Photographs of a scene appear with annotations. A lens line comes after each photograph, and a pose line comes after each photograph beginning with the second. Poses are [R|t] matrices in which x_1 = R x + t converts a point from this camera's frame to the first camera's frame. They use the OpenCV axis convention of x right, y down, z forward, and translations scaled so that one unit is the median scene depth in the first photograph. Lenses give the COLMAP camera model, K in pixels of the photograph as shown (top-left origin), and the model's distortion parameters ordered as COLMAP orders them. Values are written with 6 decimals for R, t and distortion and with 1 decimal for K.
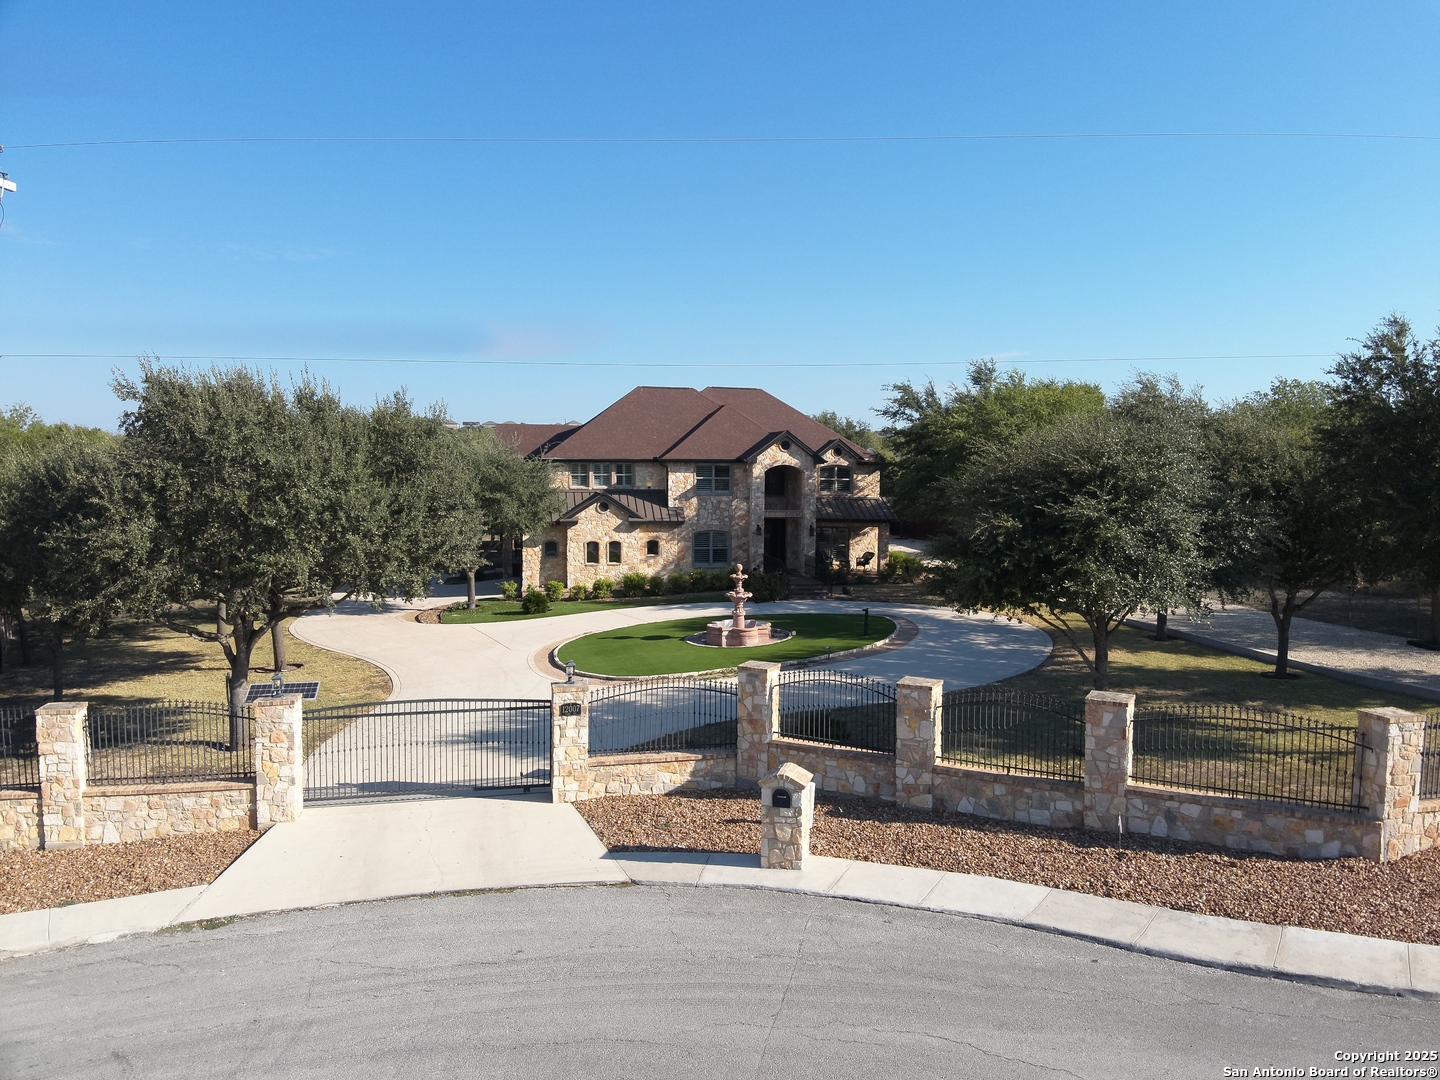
lens RADIAL K [[1051.3, 0, 727.6], [0, 1051.3, 545.1], [0, 0, 1]] dist [0.154369, -0.303181]
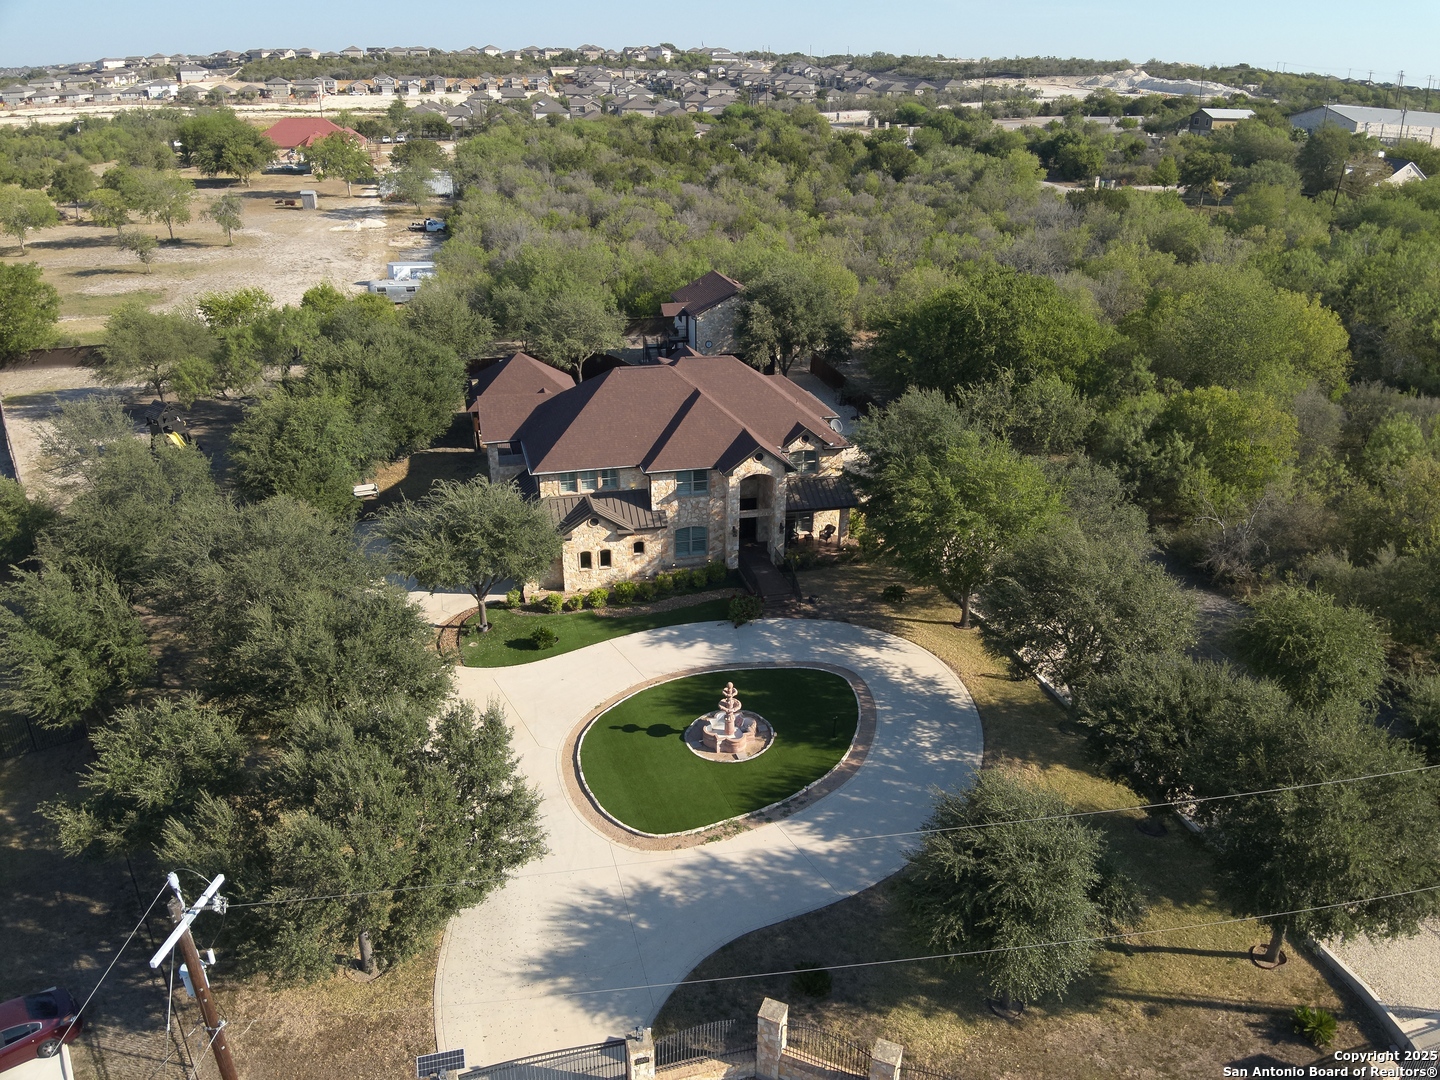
lens RADIAL K [[1051.3, 0, 727.6], [0, 1051.3, 545.1], [0, 0, 1]] dist [0.154369, -0.303181]
pose [[0.998291, -0.018114, 0.055551, -0.039307], [-0.002204, 0.938383, 0.345590, -0.384805], [-0.058389, -0.345122, 0.936740, -0.044999]]
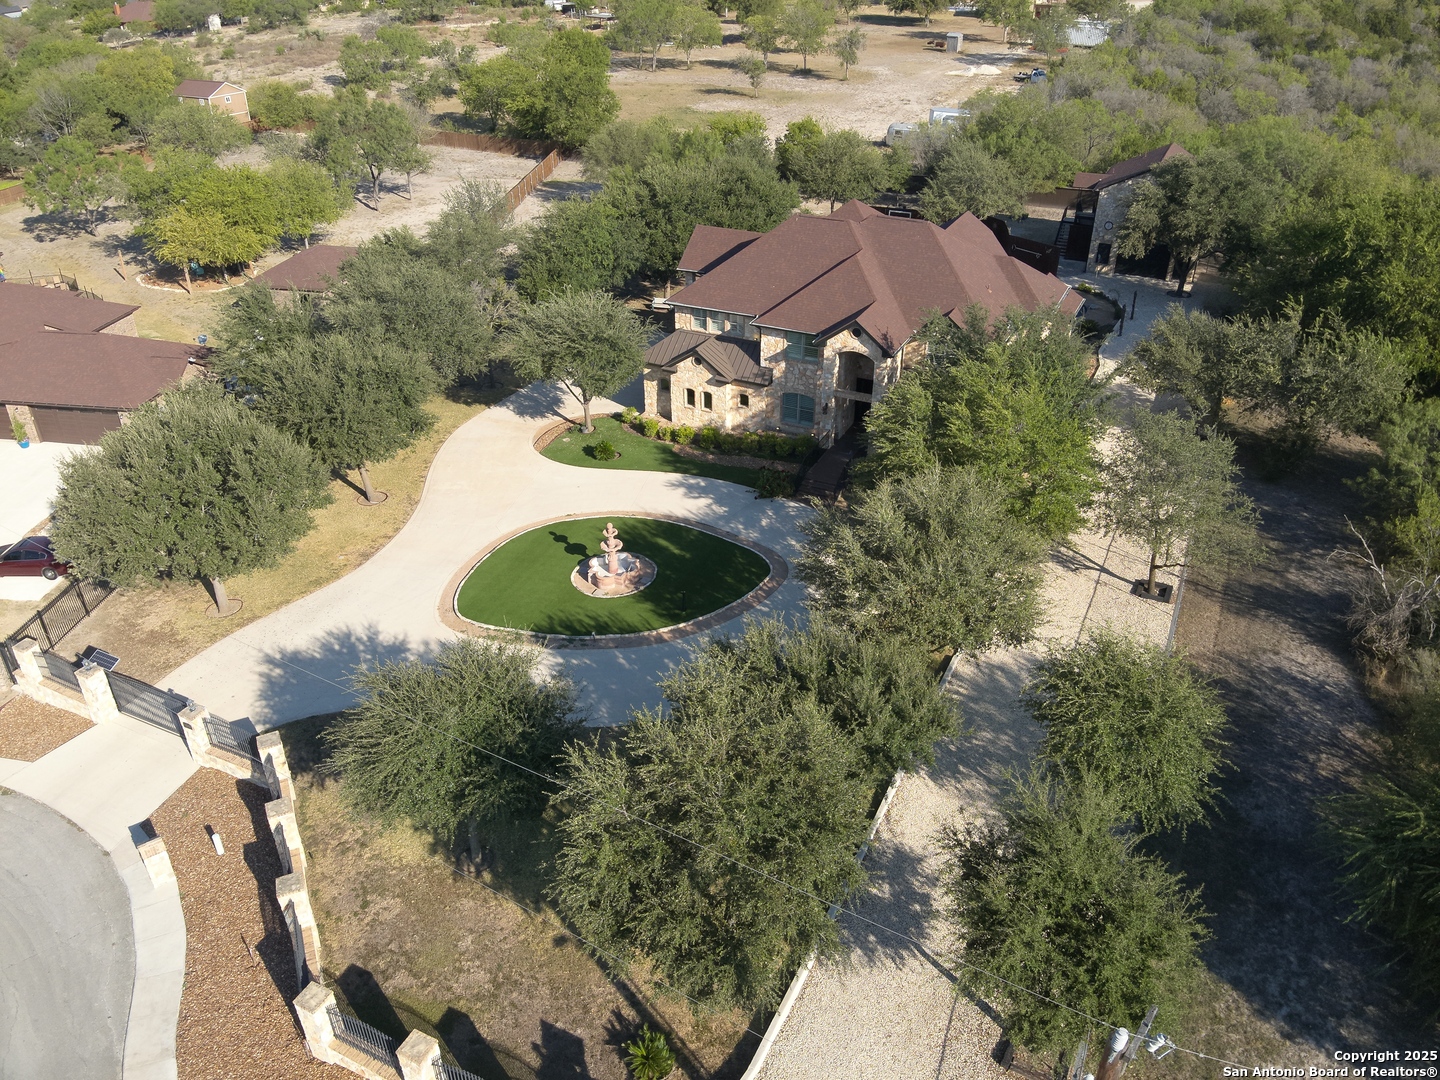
lens RADIAL K [[1051.3, 0, 727.6], [0, 1051.3, 545.1], [0, 0, 1]] dist [0.154369, -0.303181]
pose [[0.792167, 0.308725, -0.526460, 0.546744], [-0.036363, 0.884962, 0.464241, -0.377048], [0.609220, -0.348613, 0.712264, 0.147047]]
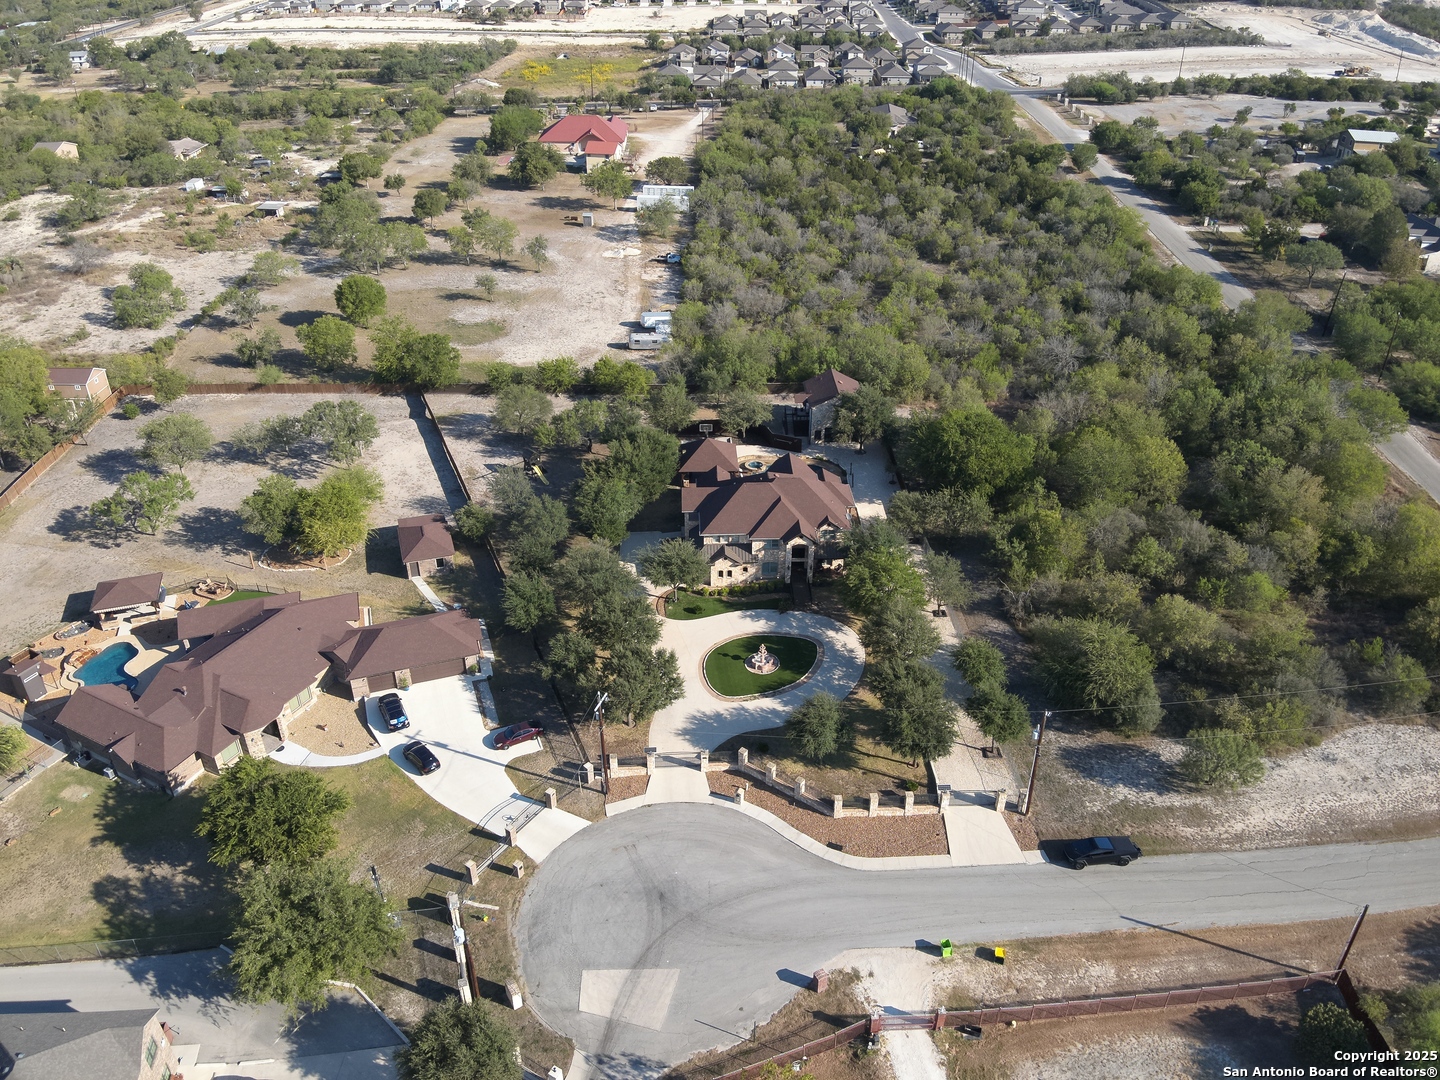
lens RADIAL K [[1085.0, 0, 720.0], [0, 1085.0, 540.0], [0, 0, 1]] dist [0.253581, -0.463585]
pose [[0.986324, 0.085708, -0.140782, 0.222883], [-0.009778, 0.883082, 0.469116, -1.252311], [0.164530, -0.461324, 0.871843, -1.195106]]
